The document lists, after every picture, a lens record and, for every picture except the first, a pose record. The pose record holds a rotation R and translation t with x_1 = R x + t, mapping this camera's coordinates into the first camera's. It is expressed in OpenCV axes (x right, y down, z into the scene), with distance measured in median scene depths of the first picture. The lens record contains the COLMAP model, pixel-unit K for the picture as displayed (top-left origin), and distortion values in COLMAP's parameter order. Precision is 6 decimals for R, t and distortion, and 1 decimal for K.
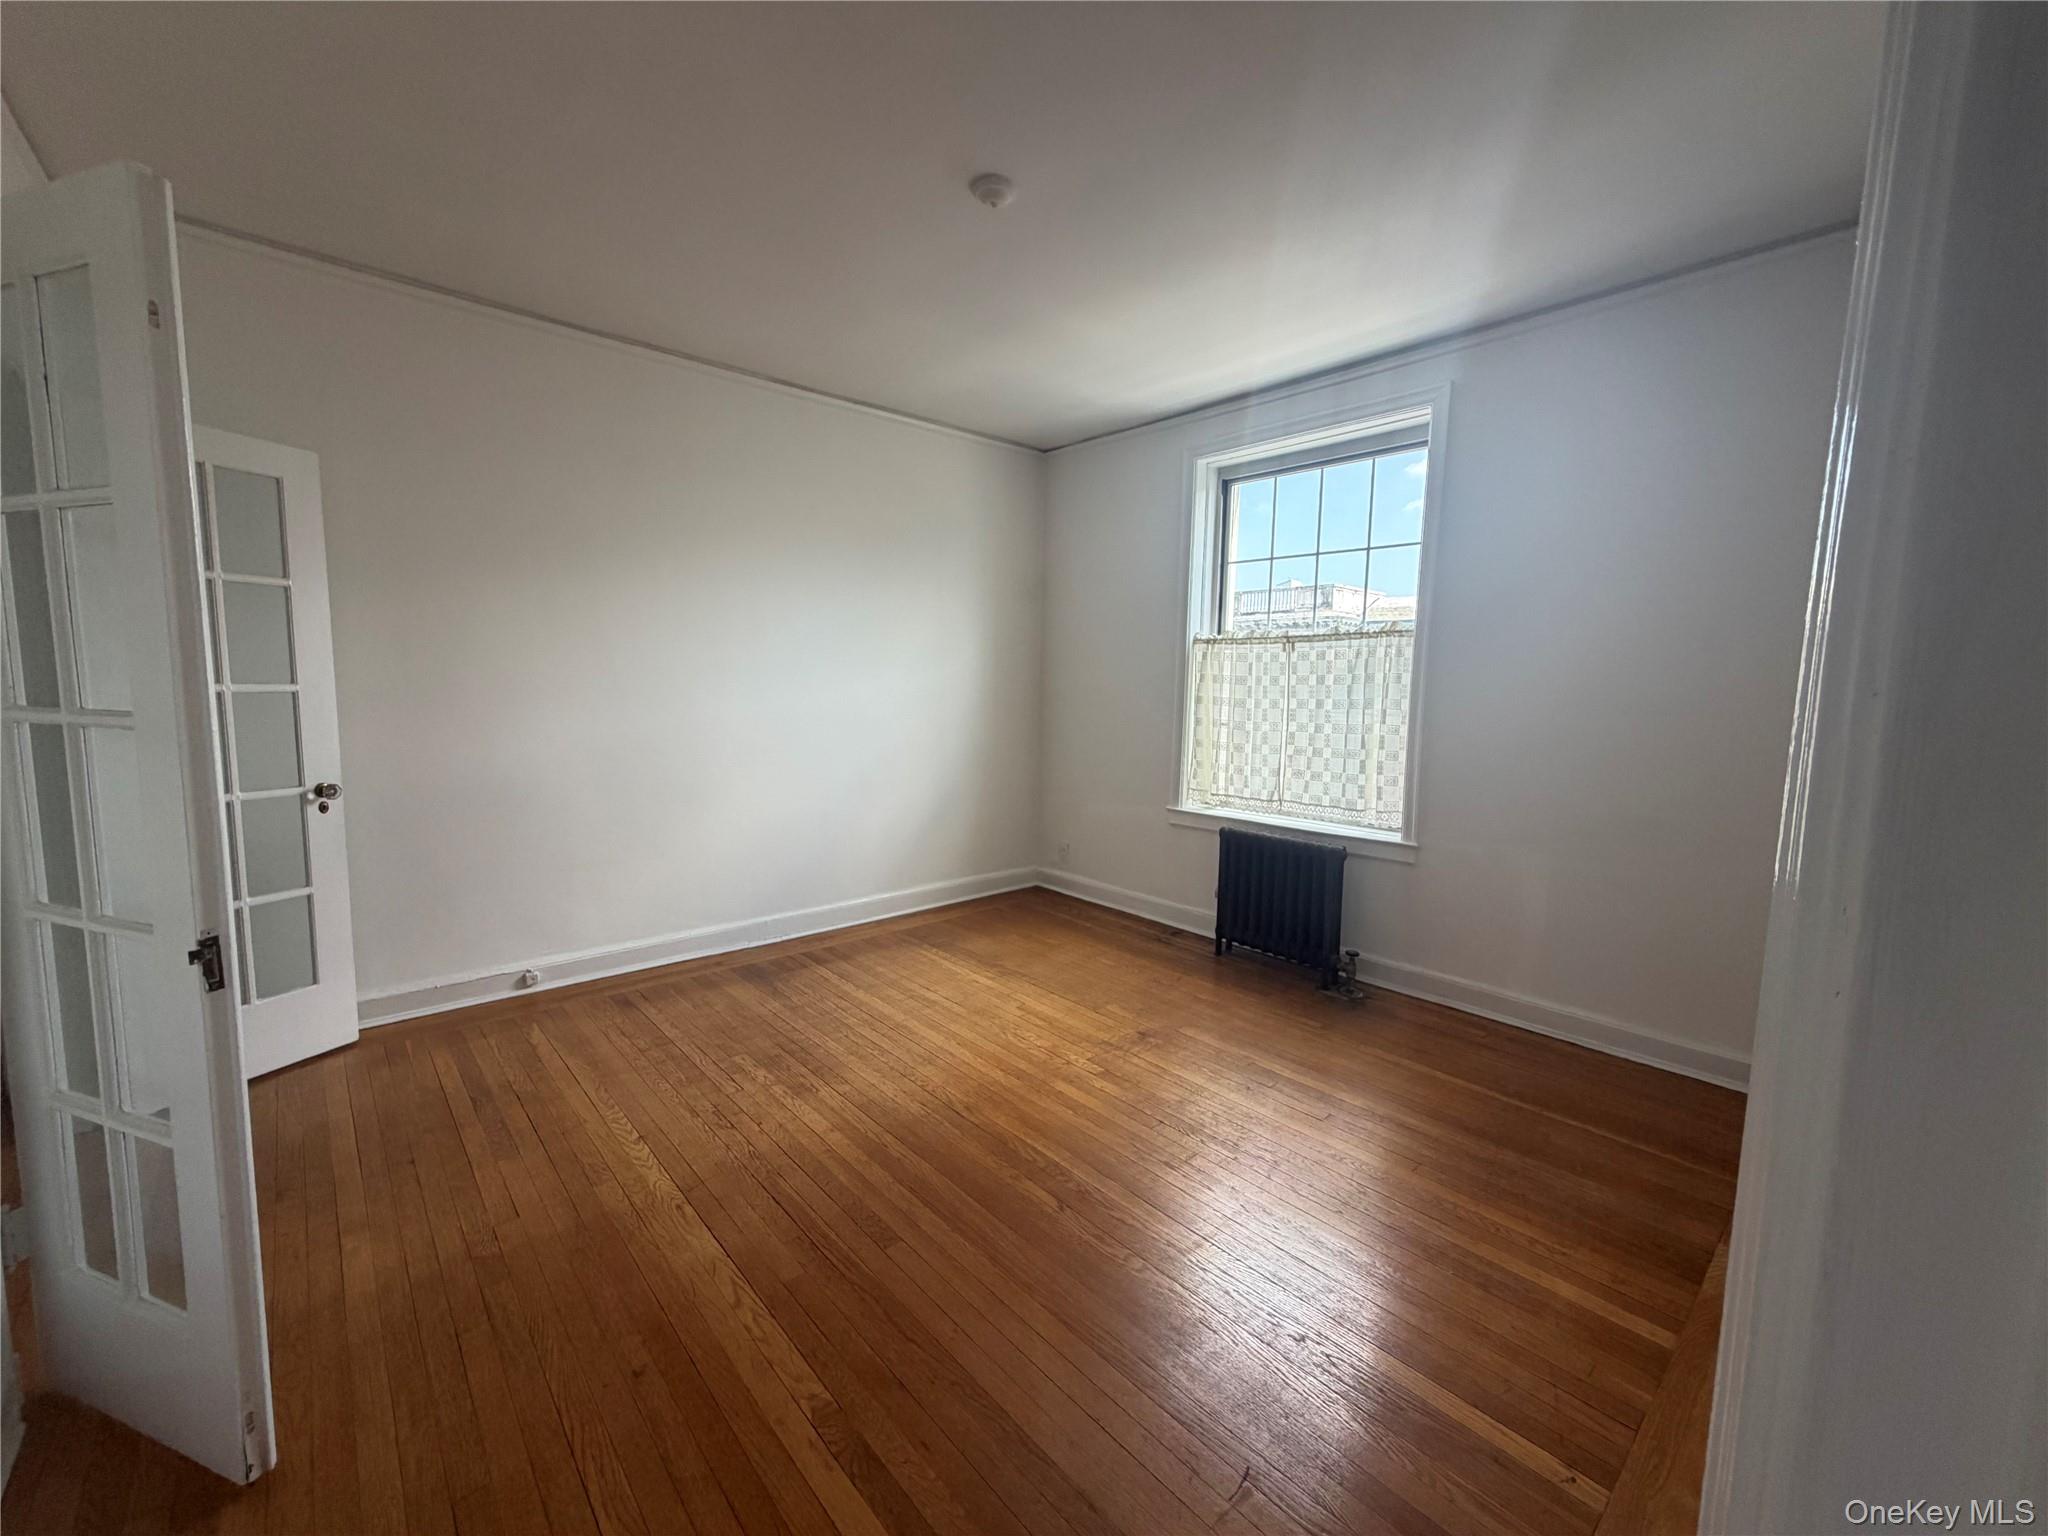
lens RADIAL K [[807.3, 0, 1017.6], [0, 807.3, 771.1], [0, 0, 1]] dist [-0.000152, 0.000043]
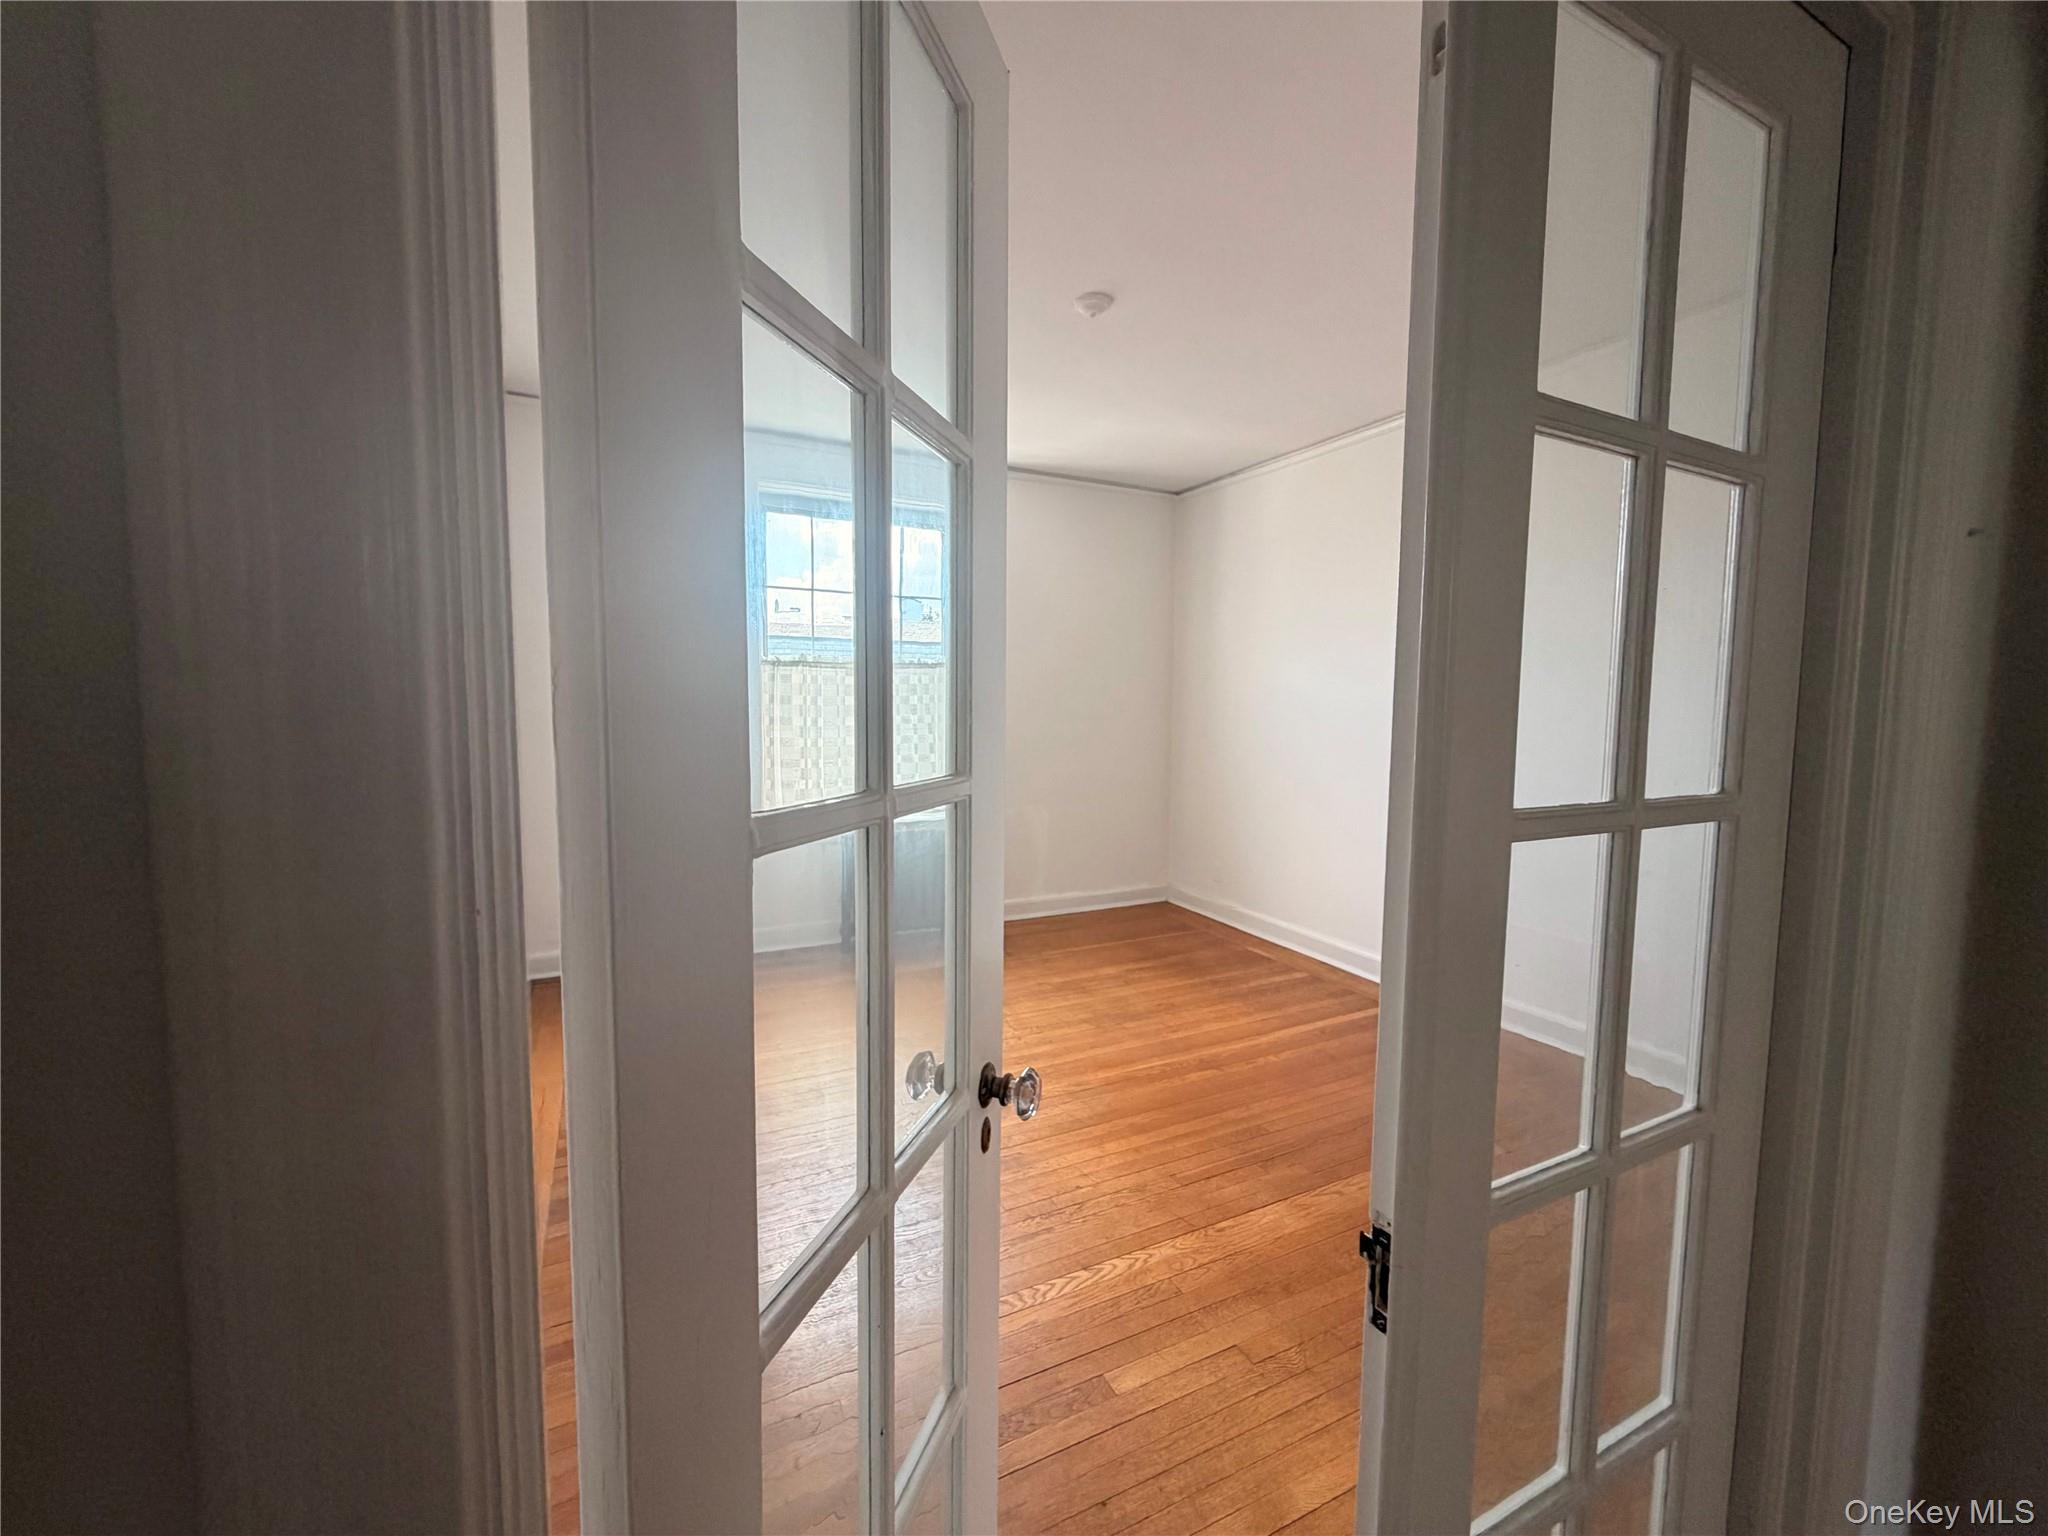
lens RADIAL K [[807.3, 0, 1017.6], [0, 807.3, 771.1], [0, 0, 1]] dist [-0.000152, 0.000043]
pose [[0.269756, -0.095455, 0.958186, -0.720082], [0.105118, 0.992047, 0.069235, -0.068198], [-0.957174, 0.082046, 0.277645, 0.466542]]
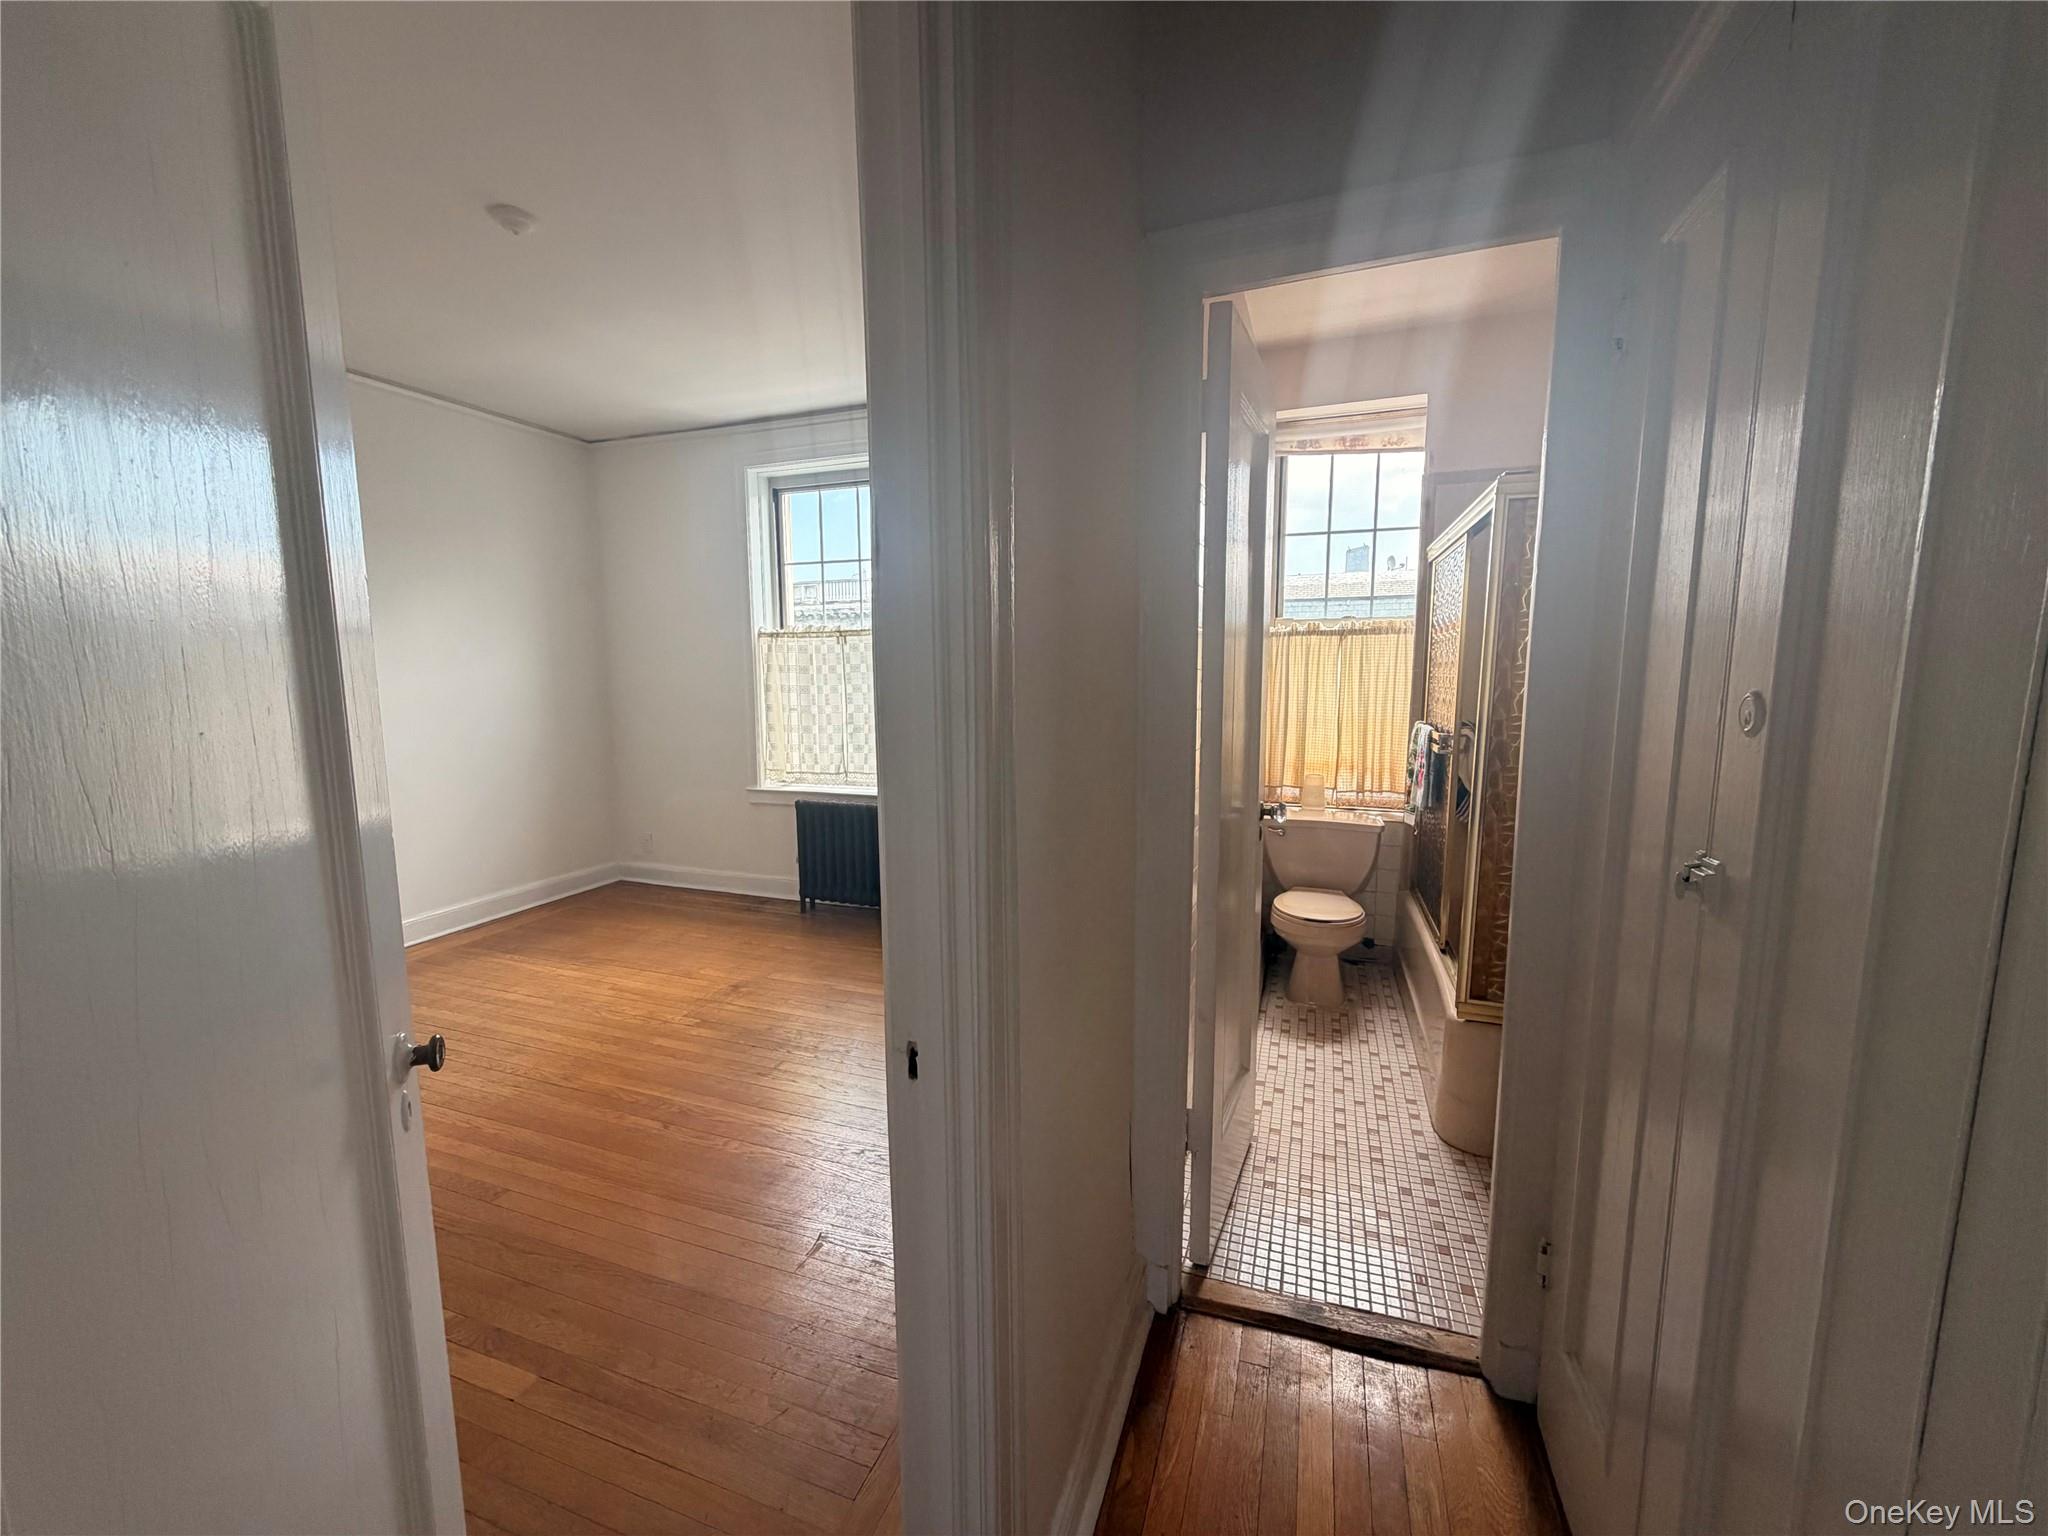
lens RADIAL K [[807.3, 0, 1017.6], [0, 807.3, 771.1], [0, 0, 1]] dist [-0.000152, 0.000043]
pose [[0.879082, -0.081006, 0.469737, -0.002773], [0.073729, 0.996702, 0.033902, 0.013461], [-0.470934, 0.004831, 0.882155, -0.142530]]
